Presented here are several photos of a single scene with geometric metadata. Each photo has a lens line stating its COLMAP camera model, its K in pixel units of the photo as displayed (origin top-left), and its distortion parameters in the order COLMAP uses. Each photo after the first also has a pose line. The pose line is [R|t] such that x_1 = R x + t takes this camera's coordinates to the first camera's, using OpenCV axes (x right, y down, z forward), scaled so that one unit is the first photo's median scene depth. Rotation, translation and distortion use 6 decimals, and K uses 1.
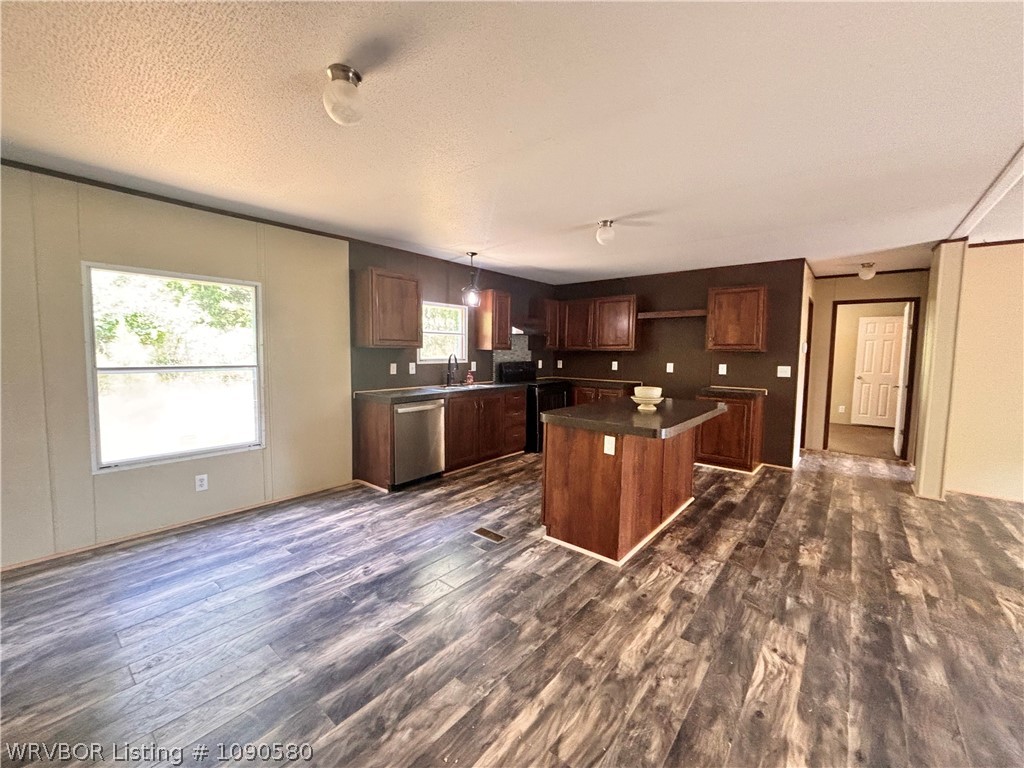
lens RADIAL K [[414.4, 0, 510.6], [0, 414.4, 382.5], [0, 0, 1]] dist [0.000920, -0.000021]
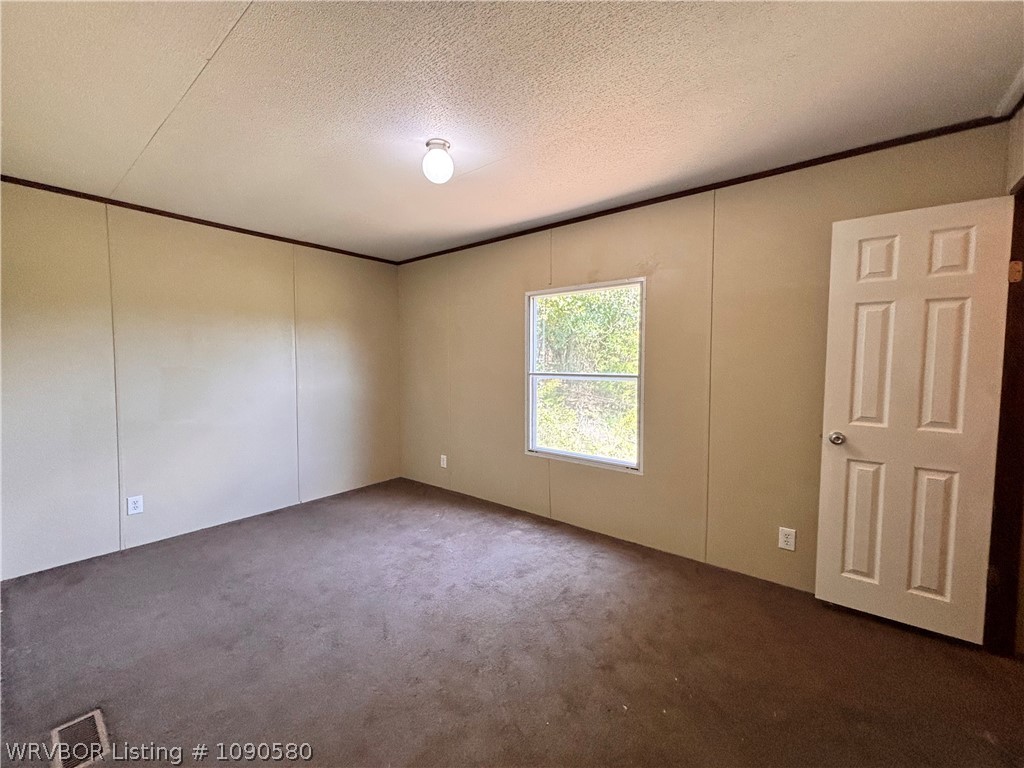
lens RADIAL K [[414.4, 0, 510.6], [0, 414.4, 382.5], [0, 0, 1]] dist [0.000920, -0.000021]
pose [[0.020096, 0.032716, -0.999263, 0.287444], [-0.080375, 0.996282, 0.031002, -0.038582], [0.996562, 0.079693, 0.022650, 0.879941]]
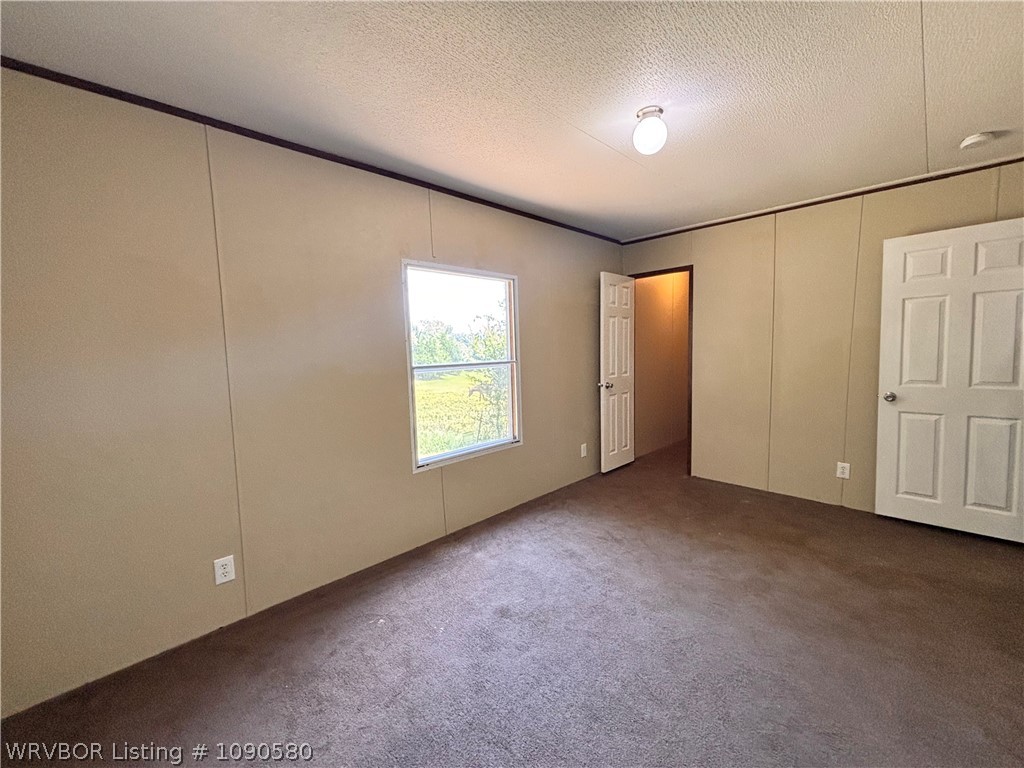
lens RADIAL K [[414.4, 0, 510.6], [0, 414.4, 382.5], [0, 0, 1]] dist [0.000920, -0.000021]
pose [[0.994824, -0.038743, -0.093935, -0.649796], [0.039390, 0.999211, 0.005047, 0.006980], [0.093665, -0.008721, 0.995566, 0.027194]]
